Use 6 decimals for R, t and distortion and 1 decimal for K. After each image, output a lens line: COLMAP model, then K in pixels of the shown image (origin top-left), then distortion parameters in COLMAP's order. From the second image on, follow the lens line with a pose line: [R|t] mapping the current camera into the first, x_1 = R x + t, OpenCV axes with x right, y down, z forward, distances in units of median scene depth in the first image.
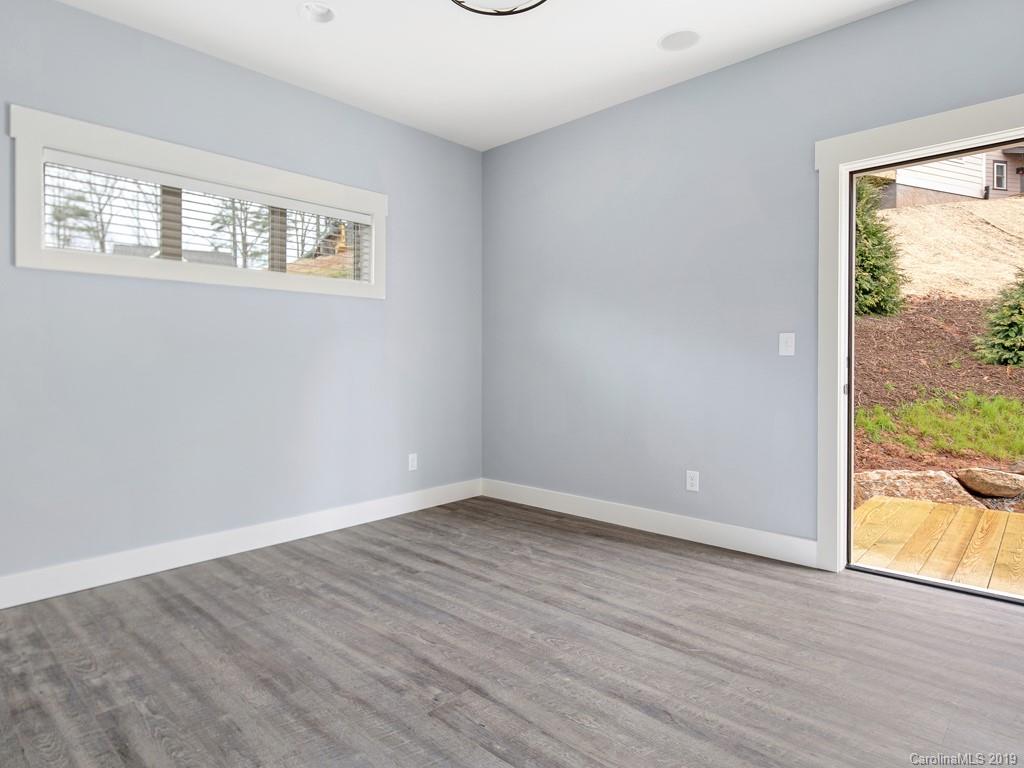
lens RADIAL K [[589.7, 0, 512.7], [0, 589.7, 374.9], [0, 0, 1]] dist [-0.006531, -0.000916]
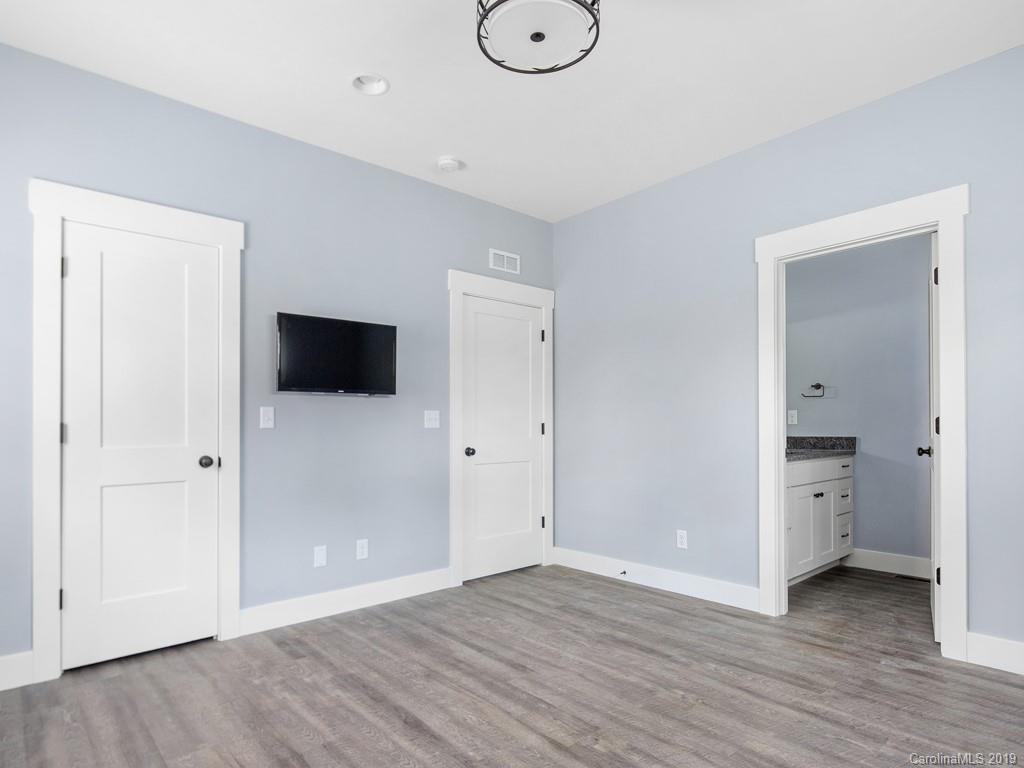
lens RADIAL K [[589.7, 0, 513.5], [0, 589.7, 384.1], [0, 0, 1]] dist [-0.006531, -0.000916]
pose [[-0.993282, 0.022559, 0.113501, -0.115031], [0.016279, 0.998301, -0.055956, -0.062654], [-0.114570, -0.053732, -0.991961, 2.147567]]
